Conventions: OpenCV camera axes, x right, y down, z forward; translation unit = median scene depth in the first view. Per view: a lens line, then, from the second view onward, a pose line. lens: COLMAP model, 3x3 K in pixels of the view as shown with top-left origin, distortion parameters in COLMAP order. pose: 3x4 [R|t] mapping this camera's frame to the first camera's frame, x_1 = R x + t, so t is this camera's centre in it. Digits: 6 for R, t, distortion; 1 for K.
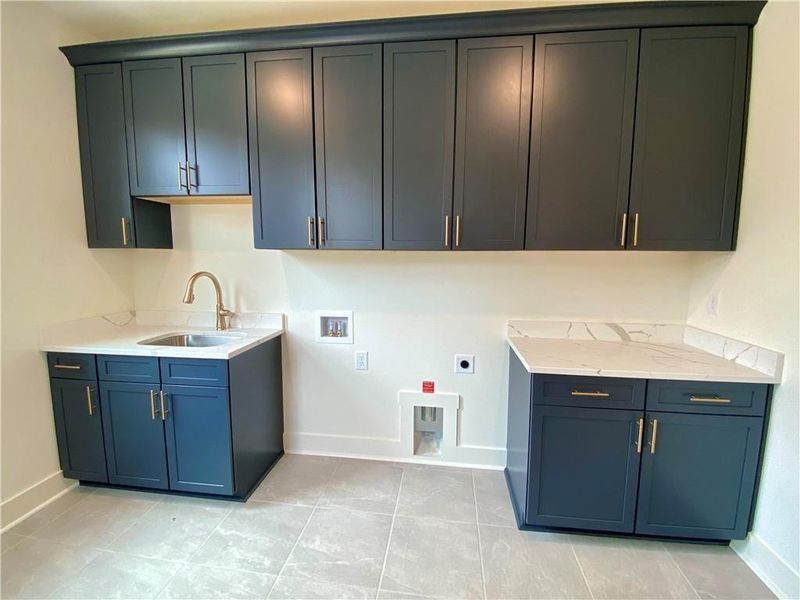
lens RADIAL K [[352.3, 0, 400.0], [0, 352.3, 300.0], [0, 0, 1]] dist [0.030294, -0.025547]
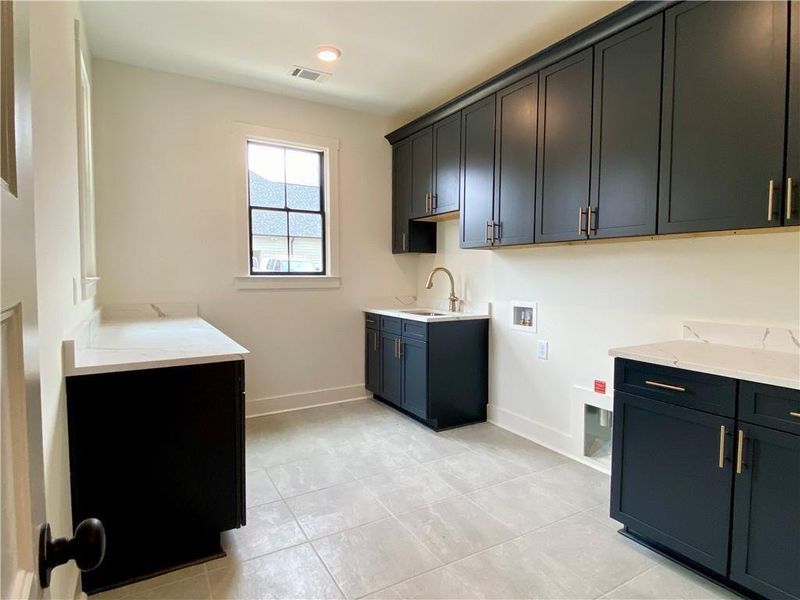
lens RADIAL K [[431.0, 0, 400.0], [0, 431.0, 300.0], [0, 0, 1]] dist [0.019125, -0.000406]
pose [[0.619557, 0.047895, -0.783489, 0.651817], [-0.095076, 0.995367, -0.014336, 0.083273], [0.779172, 0.083373, 0.621240, -0.162498]]
